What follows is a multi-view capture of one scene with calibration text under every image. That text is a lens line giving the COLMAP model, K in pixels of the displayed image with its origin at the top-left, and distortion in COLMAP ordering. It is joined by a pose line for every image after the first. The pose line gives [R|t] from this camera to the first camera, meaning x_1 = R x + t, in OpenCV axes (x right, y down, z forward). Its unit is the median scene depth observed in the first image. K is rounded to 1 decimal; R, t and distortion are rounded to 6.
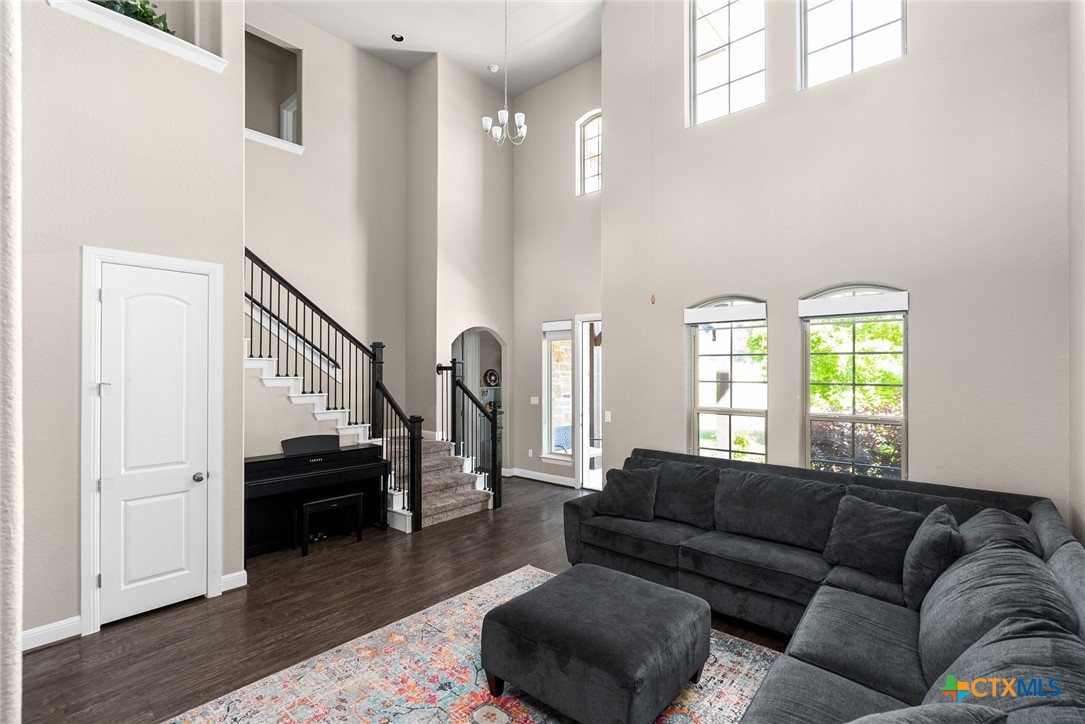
lens RADIAL K [[498.6, 0, 541.7], [0, 498.6, 365.2], [0, 0, 1]] dist [0.003152, 0.000239]
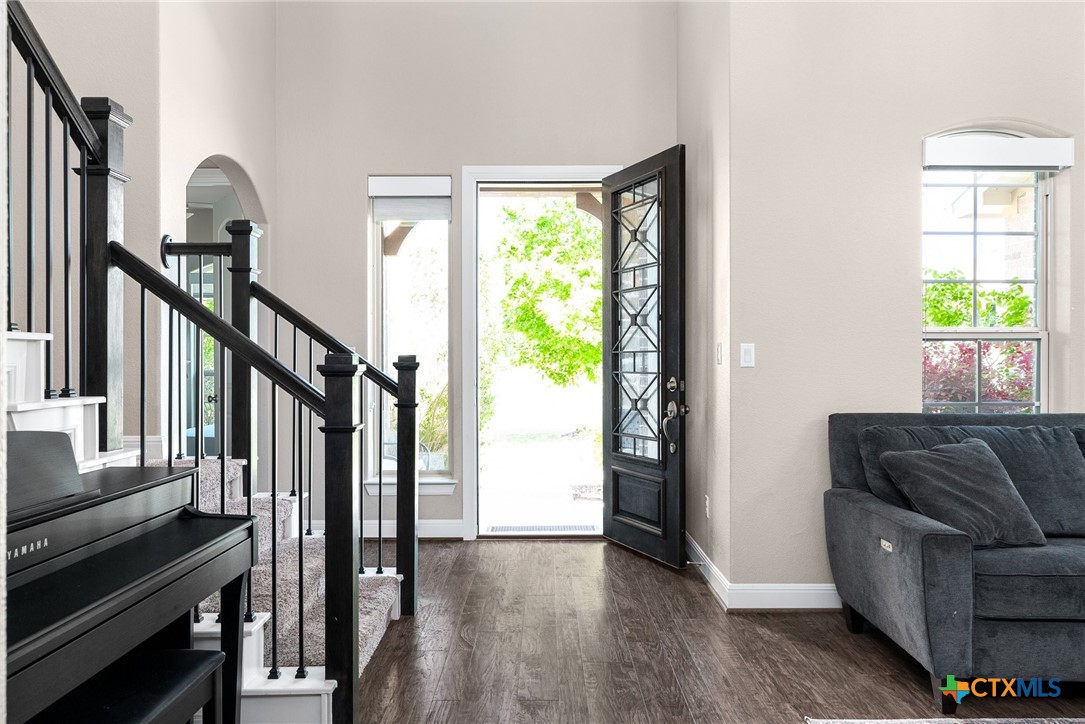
lens RADIAL K [[751.3, 0, 543.8], [0, 751.3, 360.2], [0, 0, 1]] dist [0.003997, 0.000901]
pose [[0.753665, -0.002883, 0.657253, -0.500997], [-0.004629, 0.999942, 0.009695, 0.109194], [-0.657243, -0.010350, 0.753608, 0.638259]]
